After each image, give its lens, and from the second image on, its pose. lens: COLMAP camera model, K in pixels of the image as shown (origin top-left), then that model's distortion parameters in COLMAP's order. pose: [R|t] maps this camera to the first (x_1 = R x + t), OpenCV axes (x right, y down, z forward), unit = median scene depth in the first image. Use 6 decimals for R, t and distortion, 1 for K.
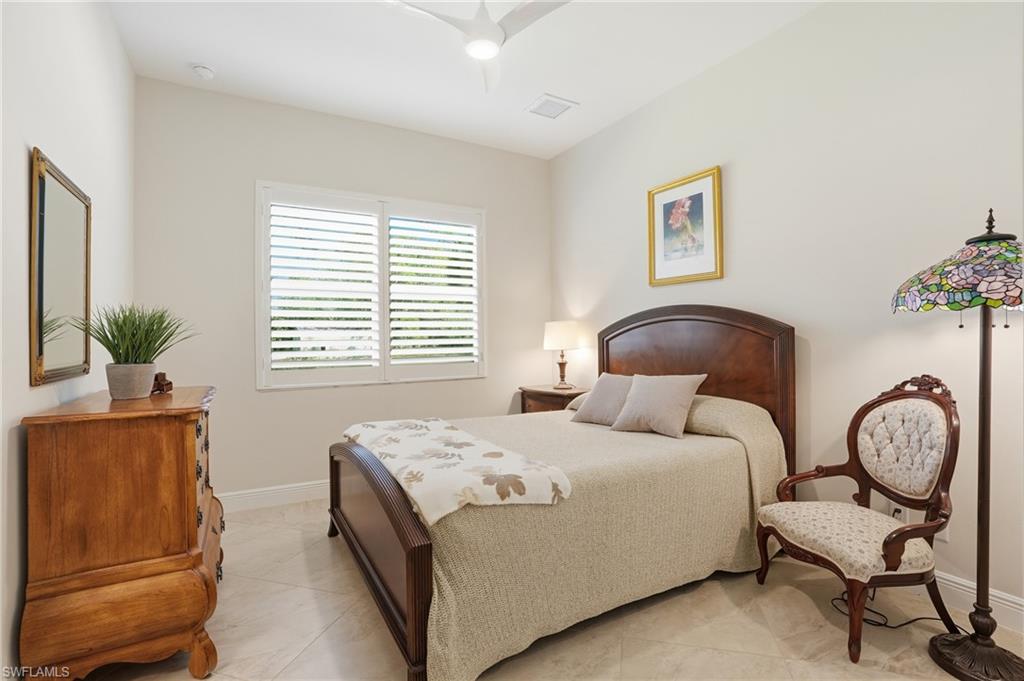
lens RADIAL K [[475.8, 0, 513.4], [0, 475.8, 338.3], [0, 0, 1]] dist [-0.069335, 0.024063]
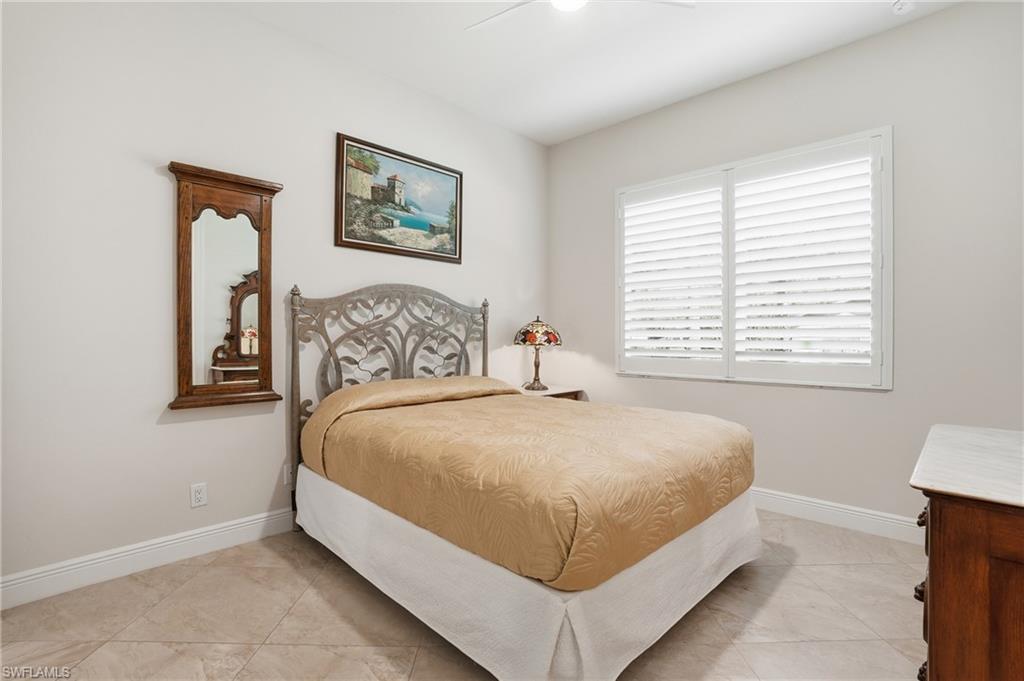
lens RADIAL K [[475.8, 0, 513.4], [0, 475.8, 338.3], [0, 0, 1]] dist [-0.069335, 0.024063]
pose [[0.255126, 0.021780, -0.966662, 0.481993], [0.004890, 0.999704, 0.023815, -0.005936], [0.966895, -0.010802, 0.254944, 0.428893]]
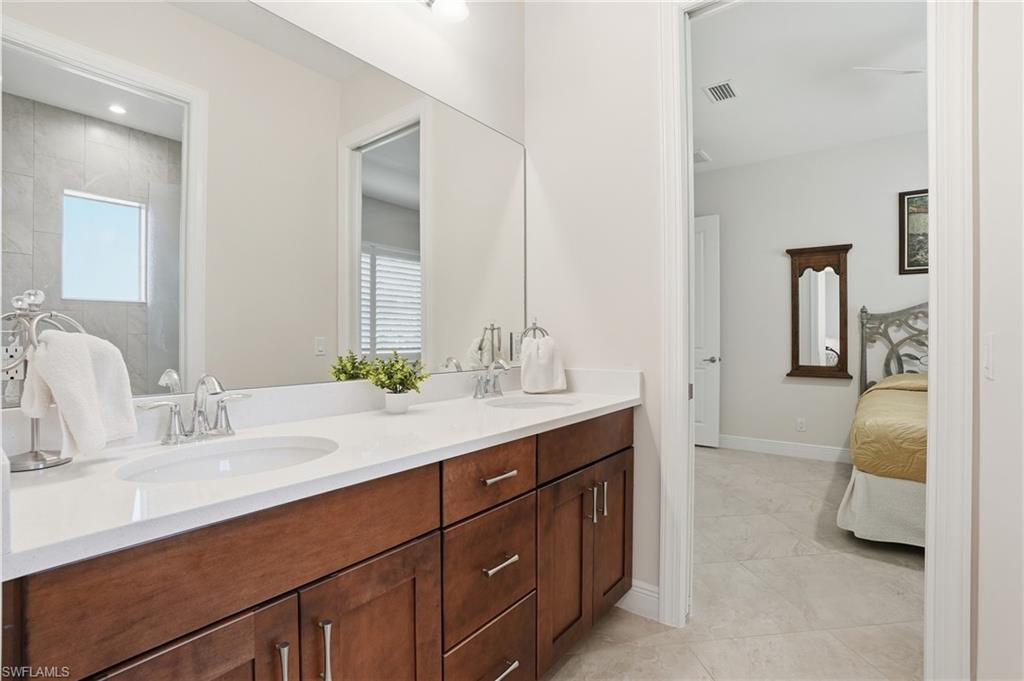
lens RADIAL K [[475.8, 0, 513.4], [0, 475.8, 338.3], [0, 0, 1]] dist [-0.069335, 0.024063]
pose [[-0.927974, 0.014950, -0.372346, 0.903345], [0.016547, 0.999862, -0.001092, -0.007694], [0.372278, -0.007175, -0.928093, 1.029481]]
